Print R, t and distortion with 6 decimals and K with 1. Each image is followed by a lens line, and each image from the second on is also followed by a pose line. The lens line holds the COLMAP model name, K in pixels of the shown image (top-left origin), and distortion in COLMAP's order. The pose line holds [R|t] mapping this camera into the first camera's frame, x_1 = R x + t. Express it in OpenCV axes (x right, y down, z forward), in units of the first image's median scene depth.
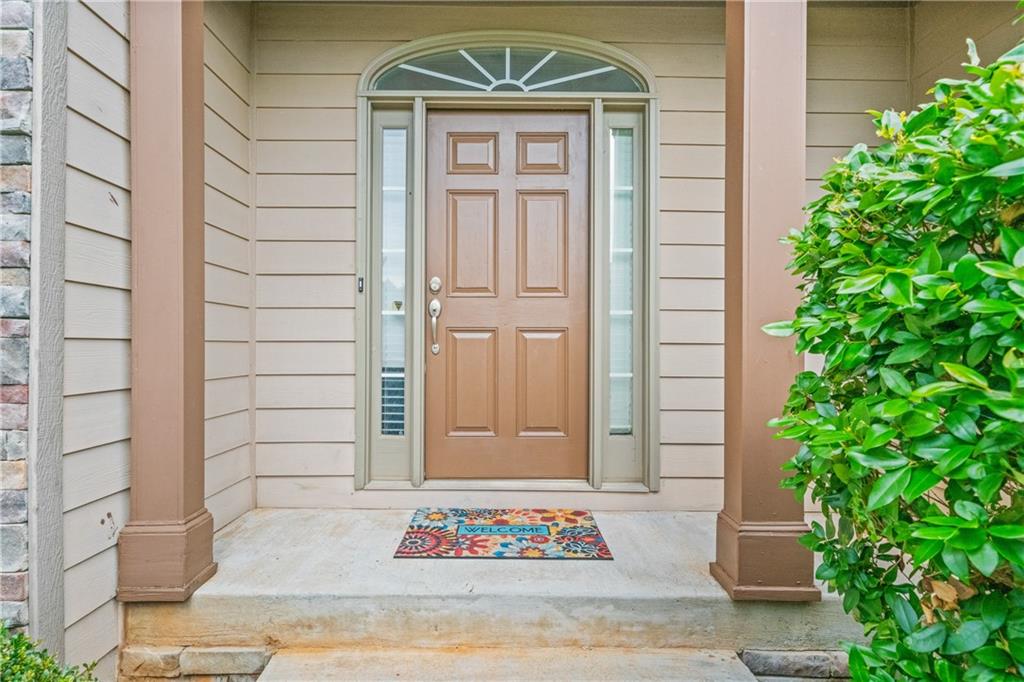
lens RADIAL K [[500.6, 0, 509.1], [0, 500.6, 342.1], [0, 0, 1]] dist [-0.000131, -0.000003]
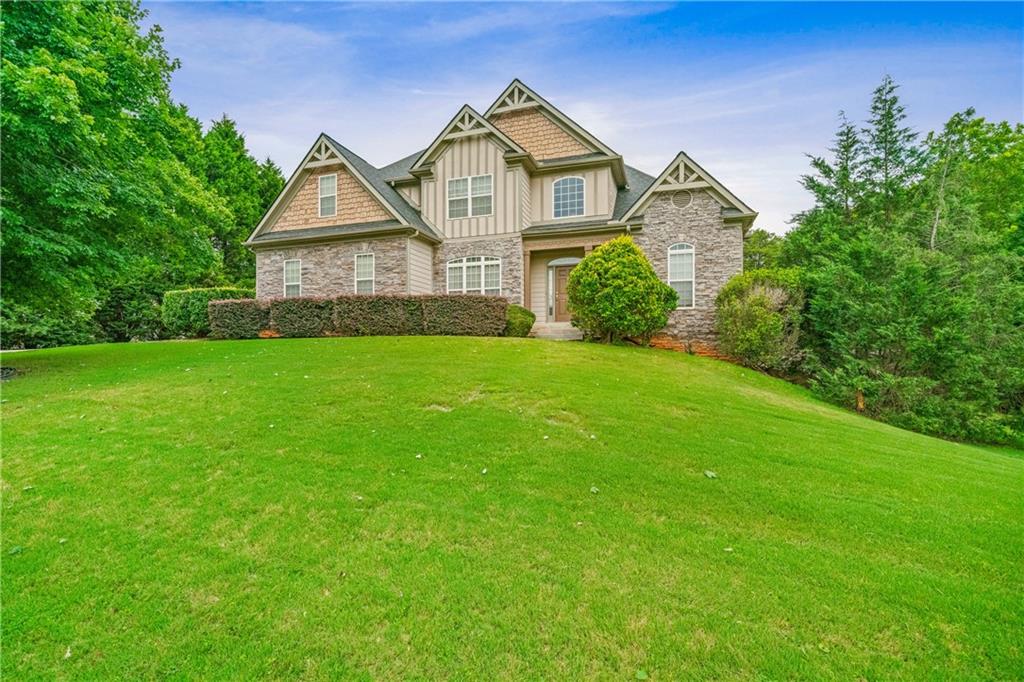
lens RADIAL K [[461.4, 0, 511.6], [0, 461.4, 339.4], [0, 0, 1]] dist [0.001881, 0.000412]
pose [[0.944377, -0.013334, -0.328594, 1.288917], [0.006081, 0.999715, -0.023090, 0.635213], [0.328808, 0.019808, 0.944189, -4.964443]]
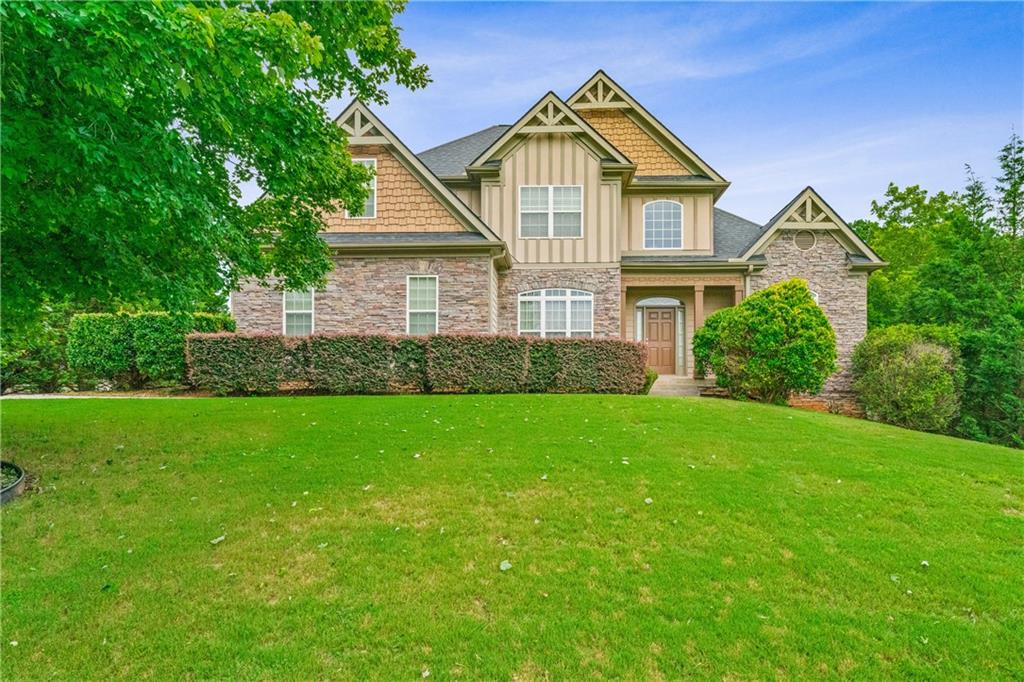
lens RADIAL K [[501.6, 0, 523.0], [0, 501.6, 398.1], [0, 0, 1]] dist [-0.008994, 0.000171]
pose [[0.998542, 0.000540, -0.053983, -1.213587], [-0.000128, 0.999971, 0.007638, 0.489321], [0.053986, -0.007620, 0.998513, -4.613702]]
